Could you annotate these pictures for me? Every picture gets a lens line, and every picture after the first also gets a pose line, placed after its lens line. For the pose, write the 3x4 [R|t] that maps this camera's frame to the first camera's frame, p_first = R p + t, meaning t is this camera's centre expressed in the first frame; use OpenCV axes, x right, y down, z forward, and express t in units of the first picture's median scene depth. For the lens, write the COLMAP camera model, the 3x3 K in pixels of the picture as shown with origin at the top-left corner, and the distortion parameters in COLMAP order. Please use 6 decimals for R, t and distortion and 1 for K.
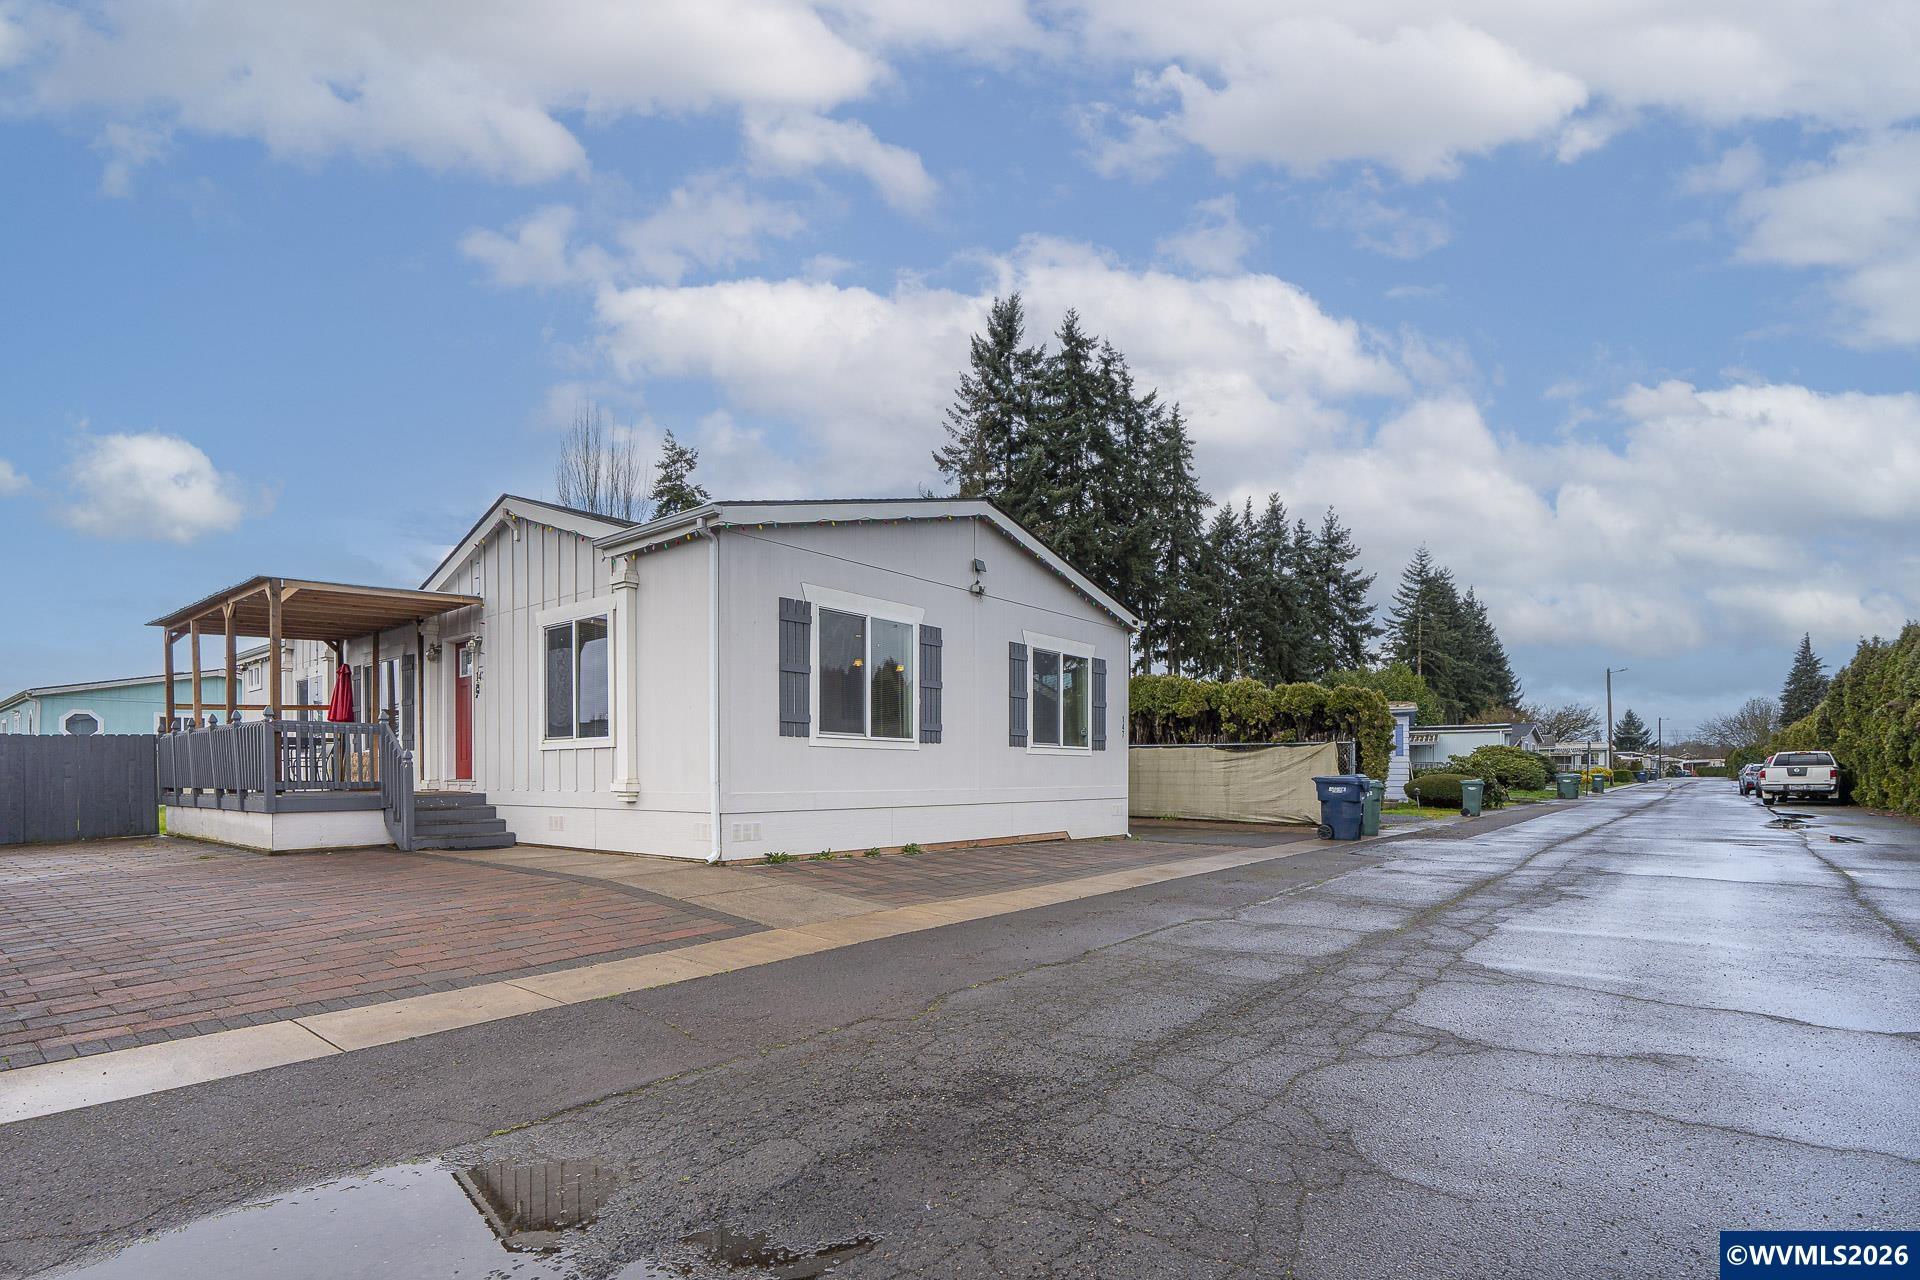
lens RADIAL K [[889.2, 0, 960.5], [0, 889.2, 774.0], [0, 0, 1]] dist [0.003134, 0.000431]
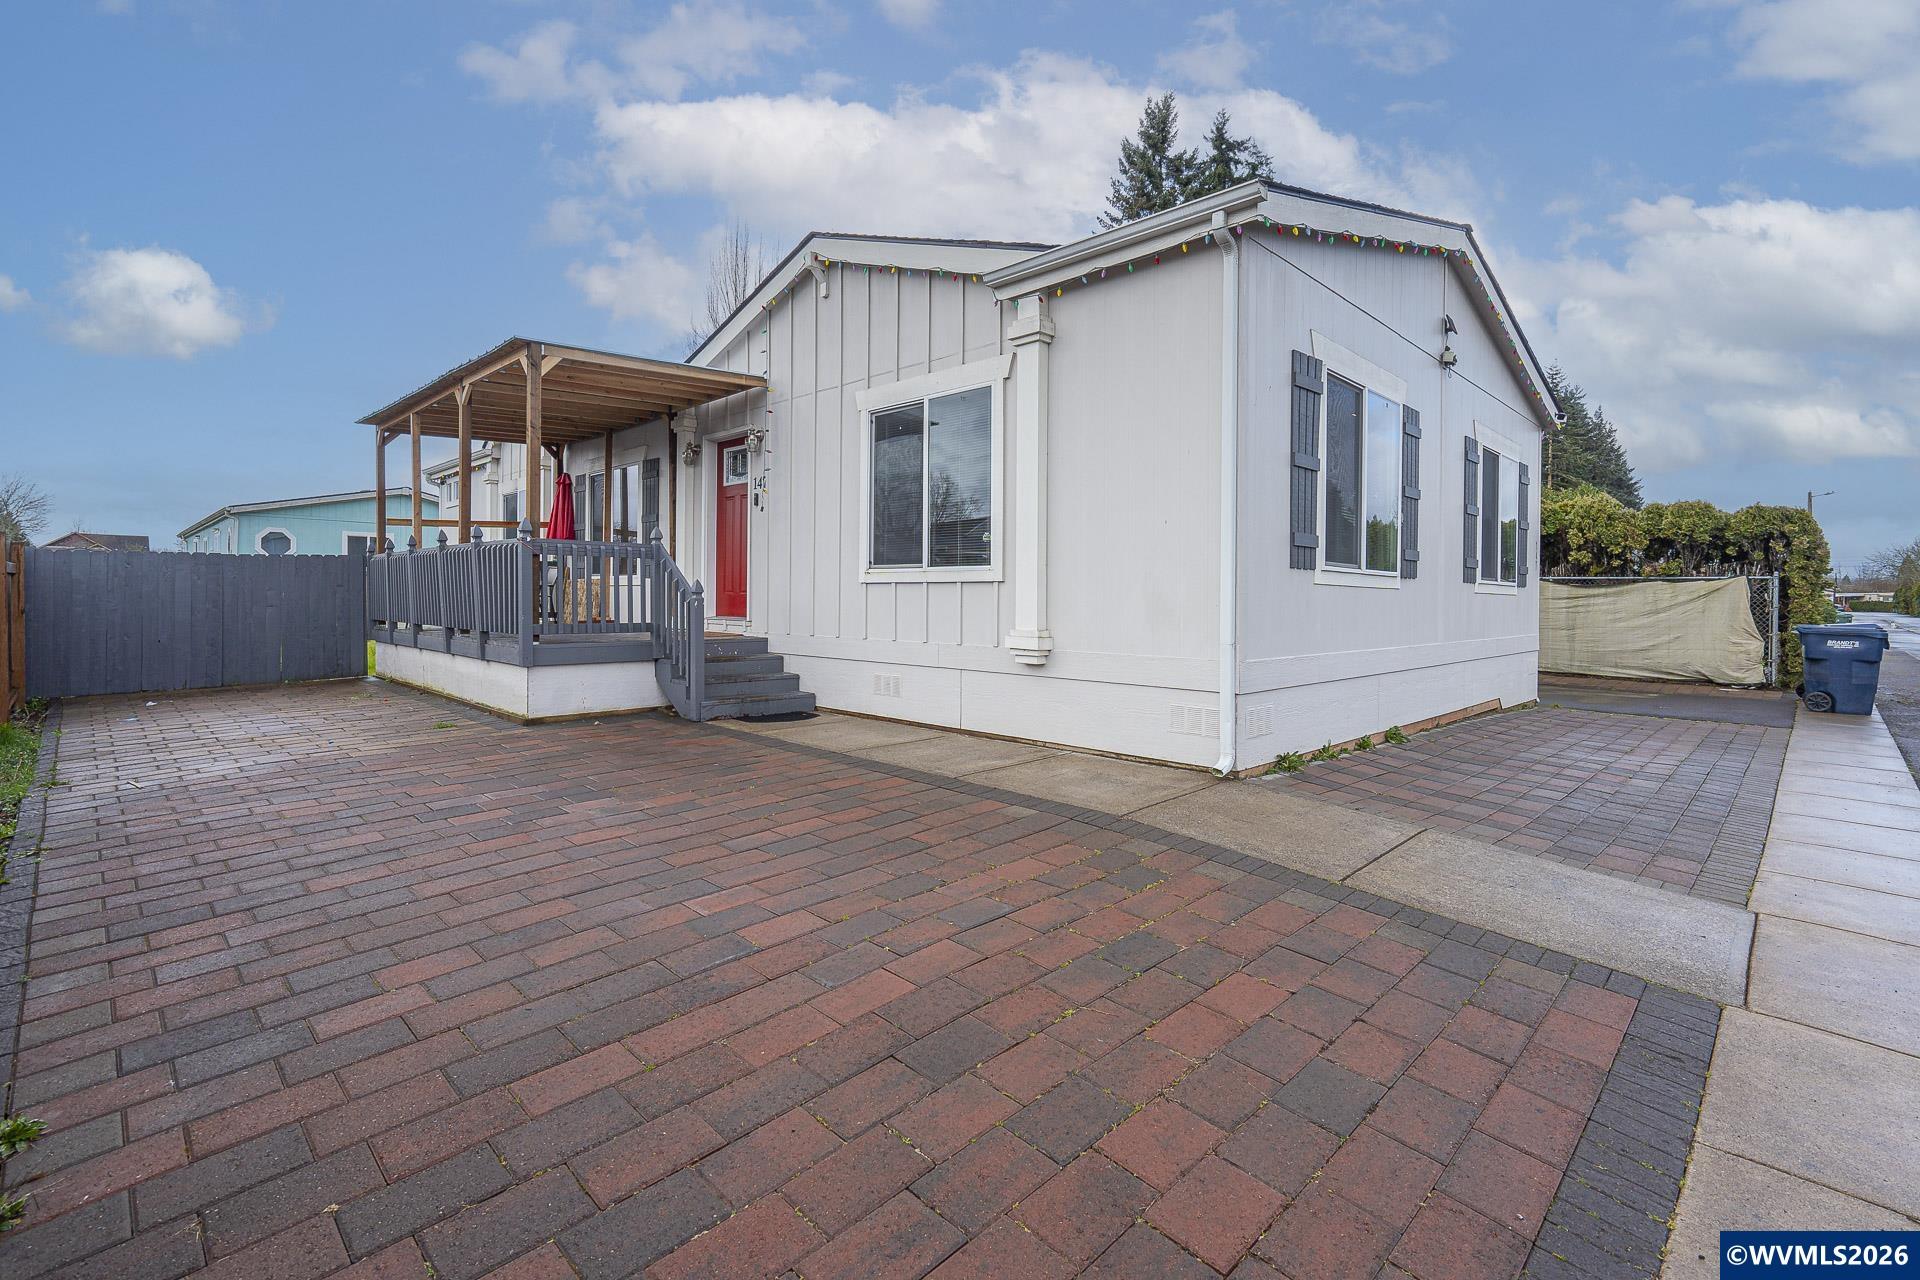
lens RADIAL K [[870.5, 0, 952.1], [0, 870.5, 604.4], [0, 0, 1]] dist [-0.000779, 0.000341]
pose [[0.993665, 0.014886, -0.111393, -0.285013], [-0.013977, 0.999862, 0.008929, -0.014728], [0.111510, -0.007316, 0.993736, 0.271346]]
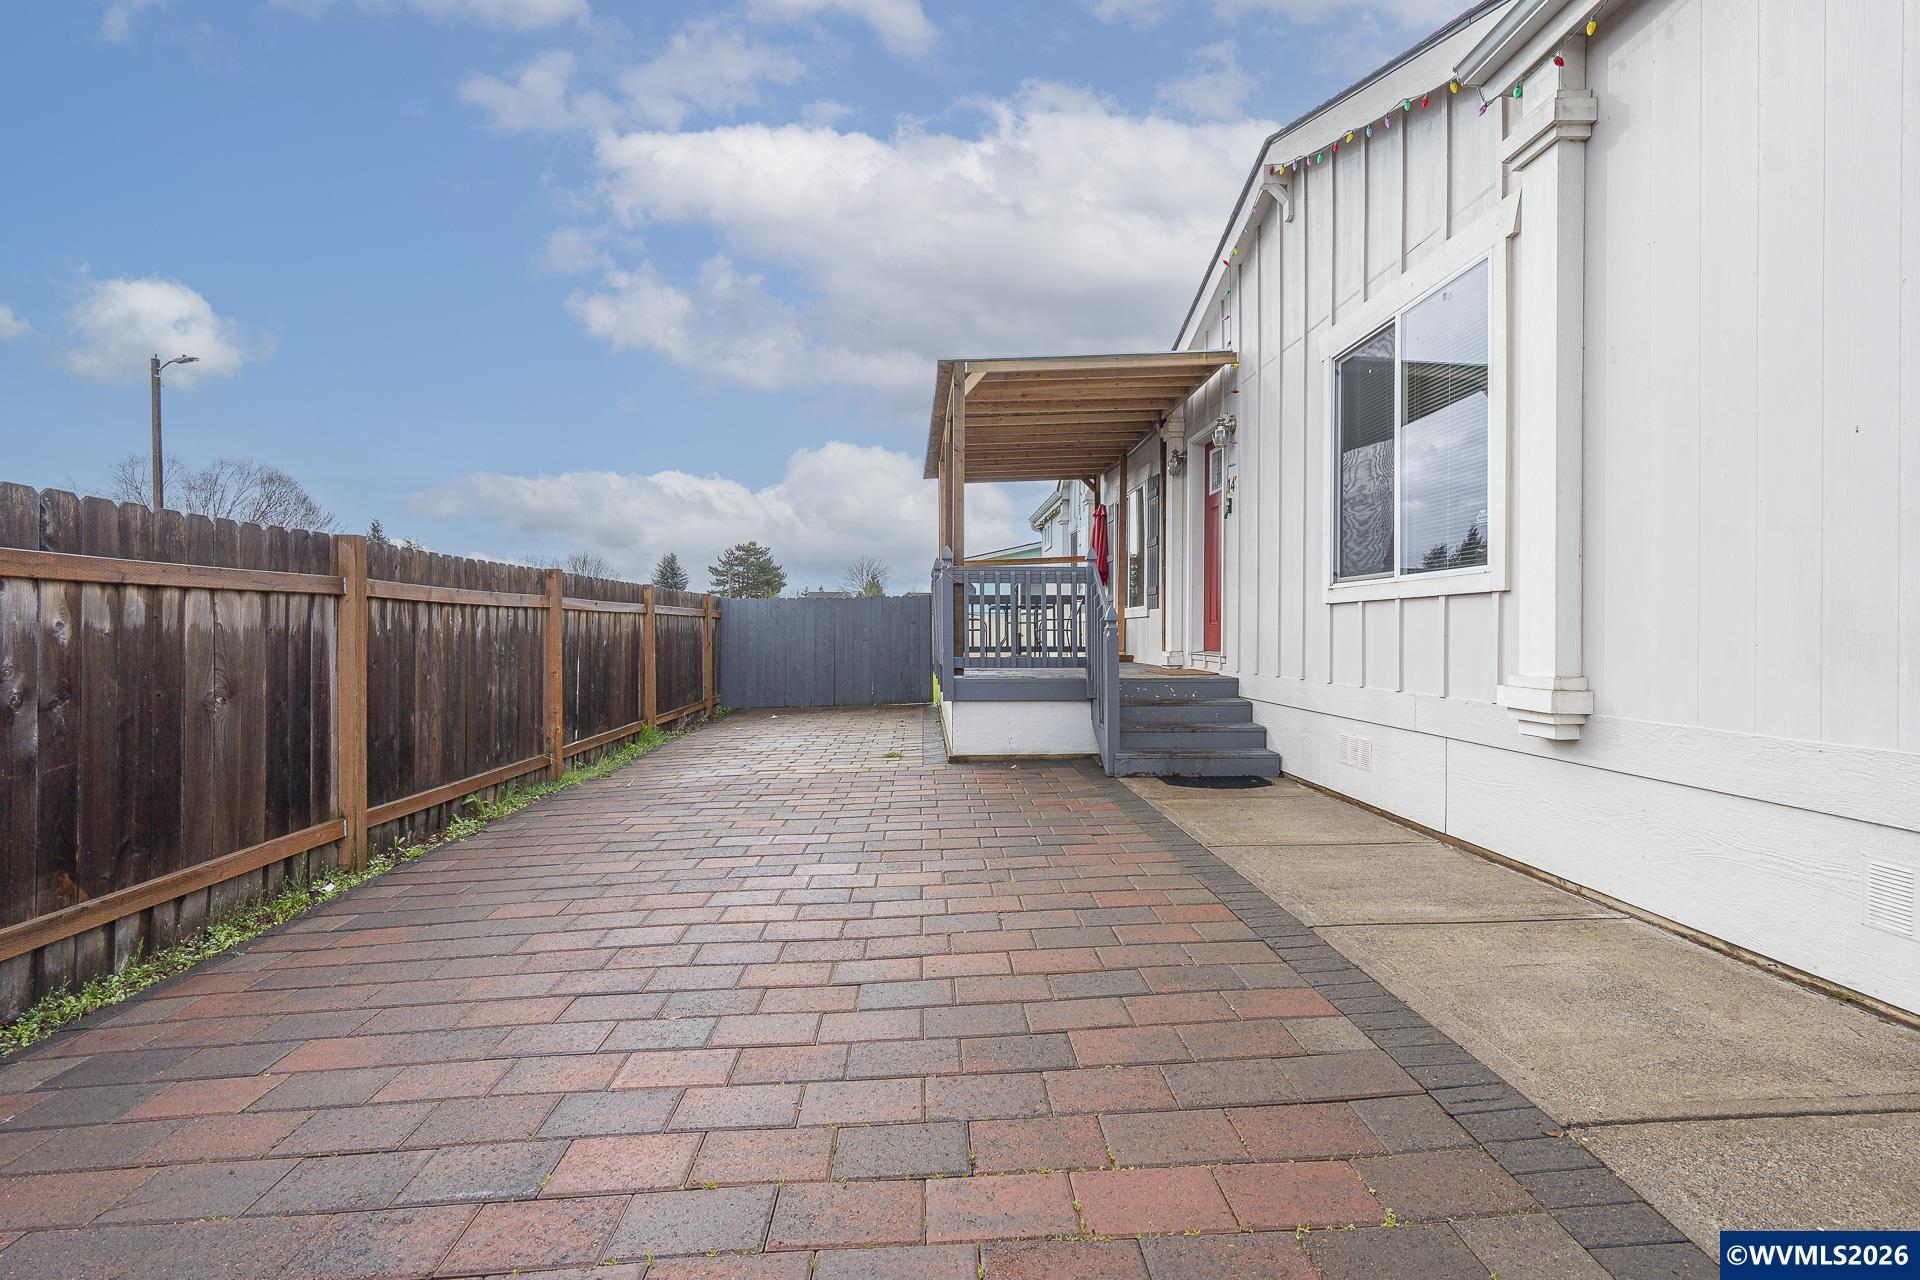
lens RADIAL K [[858.9, 0, 966.5], [0, 858.9, 639.4], [0, 0, 1]] dist [-0.000344, 0.000320]
pose [[0.658476, 0.012140, -0.752504, -0.211010], [-0.004105, 0.999913, 0.012540, -0.010326], [0.752590, -0.005168, 0.658469, 0.463519]]
